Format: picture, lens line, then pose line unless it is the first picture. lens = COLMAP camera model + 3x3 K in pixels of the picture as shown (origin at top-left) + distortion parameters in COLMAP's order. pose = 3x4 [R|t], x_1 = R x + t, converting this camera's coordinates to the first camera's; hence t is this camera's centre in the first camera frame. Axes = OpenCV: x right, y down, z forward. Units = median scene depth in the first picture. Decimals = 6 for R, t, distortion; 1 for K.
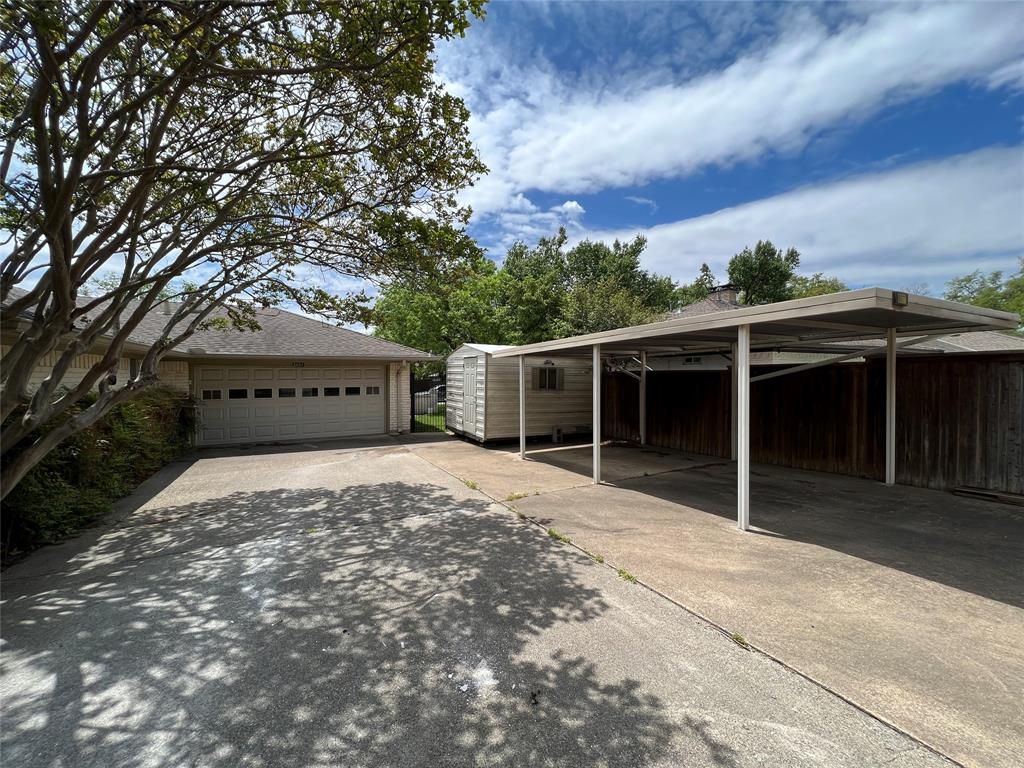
lens RADIAL K [[408.1, 0, 512.6], [0, 408.1, 389.2], [0, 0, 1]] dist [0.020979, 0.000046]
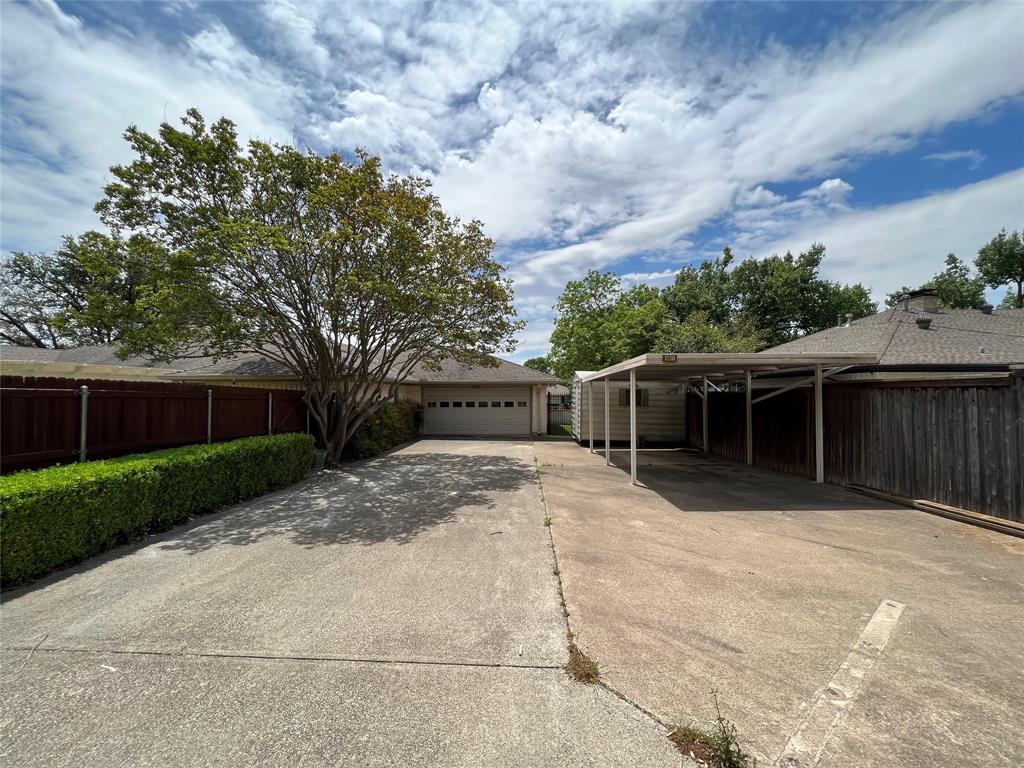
lens RADIAL K [[411.3, 0, 510.7], [0, 411.3, 380.5], [0, 0, 1]] dist [-0.001987, -0.000035]
pose [[0.862101, -0.013215, -0.506563, 0.362621], [-0.019267, 0.998082, -0.058827, 0.005480], [0.506369, 0.060475, 0.860193, -0.273809]]
